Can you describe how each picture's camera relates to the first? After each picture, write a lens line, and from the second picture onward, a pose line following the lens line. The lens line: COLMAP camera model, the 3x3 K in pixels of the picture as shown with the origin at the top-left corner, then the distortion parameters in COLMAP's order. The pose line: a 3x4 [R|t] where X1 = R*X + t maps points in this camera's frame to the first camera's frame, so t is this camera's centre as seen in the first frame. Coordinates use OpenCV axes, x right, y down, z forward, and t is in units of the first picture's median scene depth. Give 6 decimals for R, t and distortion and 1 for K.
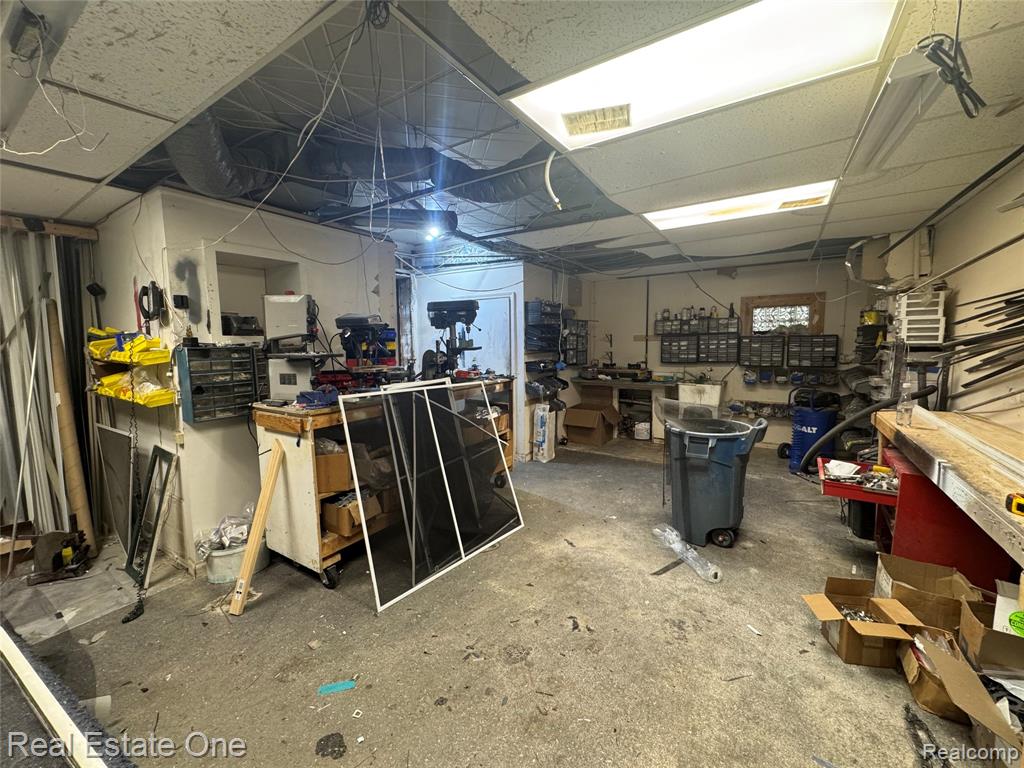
lens RADIAL K [[405.9, 0, 511.8], [0, 405.9, 380.8], [0, 0, 1]] dist [0.002076, -0.000127]
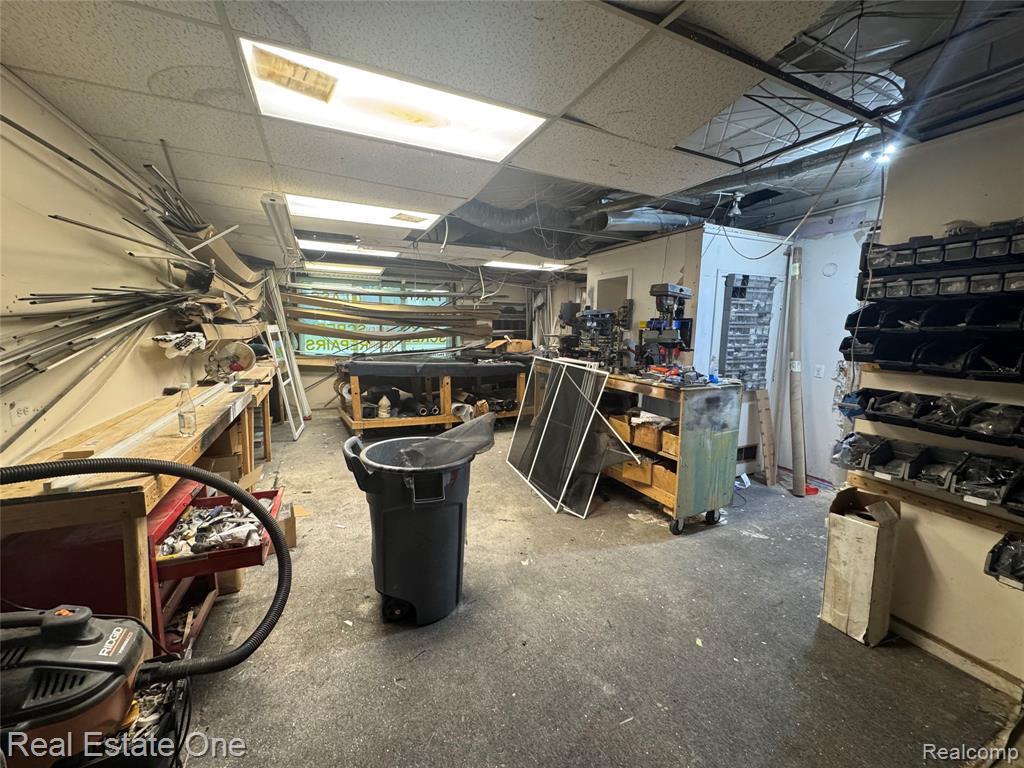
lens RADIAL K [[405.9, 0, 510.8], [0, 405.9, 380.4], [0, 0, 1]] dist [0.002076, -0.000127]
pose [[-0.528575, 0.112940, -0.841340, 0.814724], [-0.097435, 0.976488, 0.192296, -0.135555], [0.843276, 0.183619, -0.505143, 1.217866]]
